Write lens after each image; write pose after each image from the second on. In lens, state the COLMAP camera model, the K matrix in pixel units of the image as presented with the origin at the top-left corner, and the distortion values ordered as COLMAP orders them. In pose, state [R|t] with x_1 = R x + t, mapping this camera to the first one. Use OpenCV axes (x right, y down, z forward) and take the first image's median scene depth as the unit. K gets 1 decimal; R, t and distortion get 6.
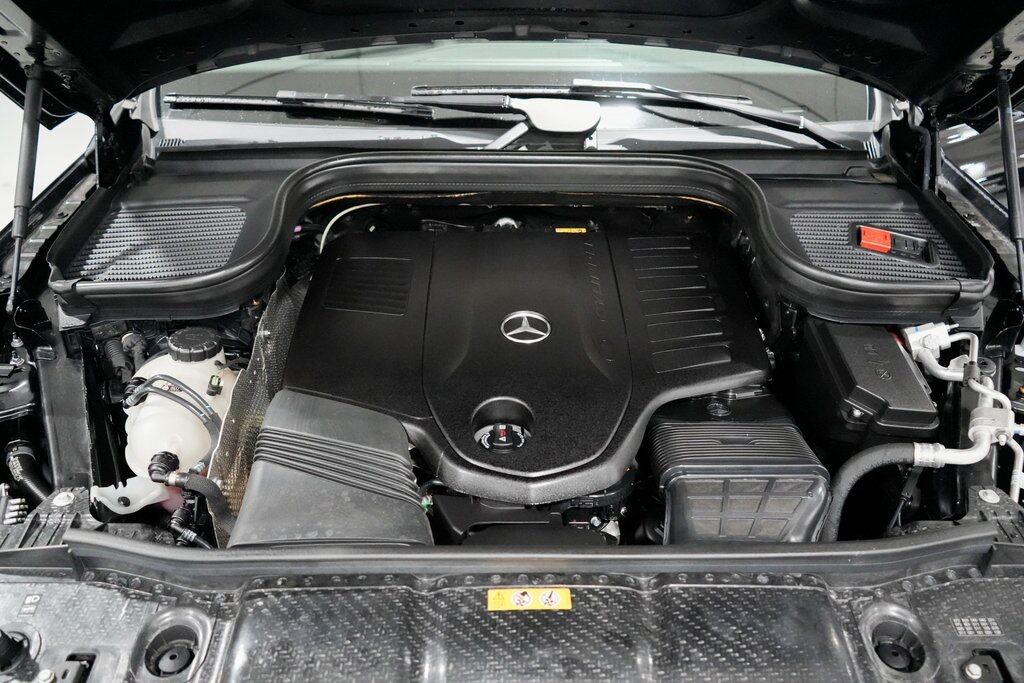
lens RADIAL K [[812.6, 0, 512.8], [0, 812.6, 339.3], [0, 0, 1]] dist [-0.012947, 0.015267]
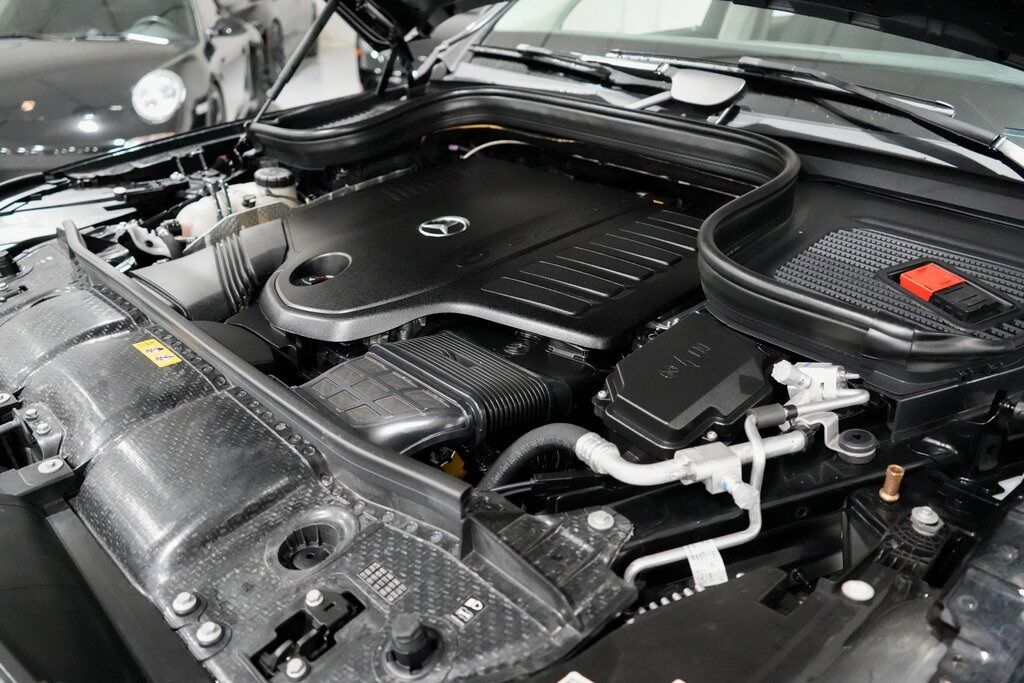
lens RADIAL K [[812.6, 0, 513.8], [0, 812.6, 344.4], [0, 0, 1]] dist [-0.012947, 0.015267]
pose [[0.681102, 0.323640, -0.656777, 0.643823], [-0.383177, 0.921919, 0.056926, 0.024139], [0.623919, 0.212890, 0.751933, 0.244793]]
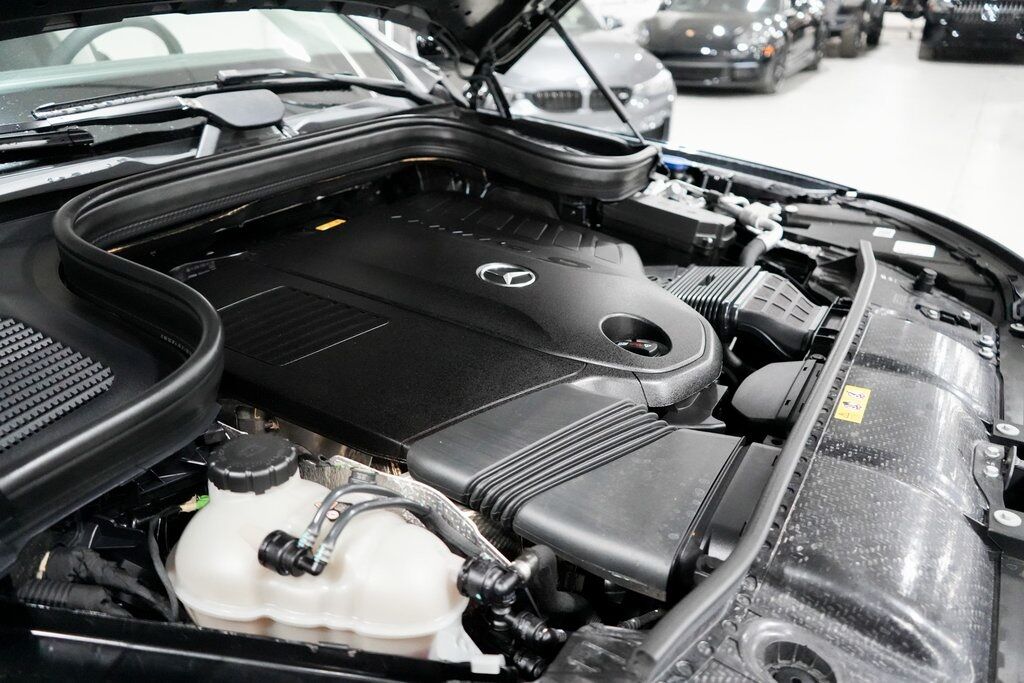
lens RADIAL K [[812.6, 0, 510.9], [0, 812.6, 342.2], [0, 0, 1]] dist [-0.012947, 0.015267]
pose [[0.509602, -0.367809, 0.777832, -0.567067], [0.444874, 0.886442, 0.127704, -0.049221], [-0.736473, 0.280959, 0.615361, 0.367304]]
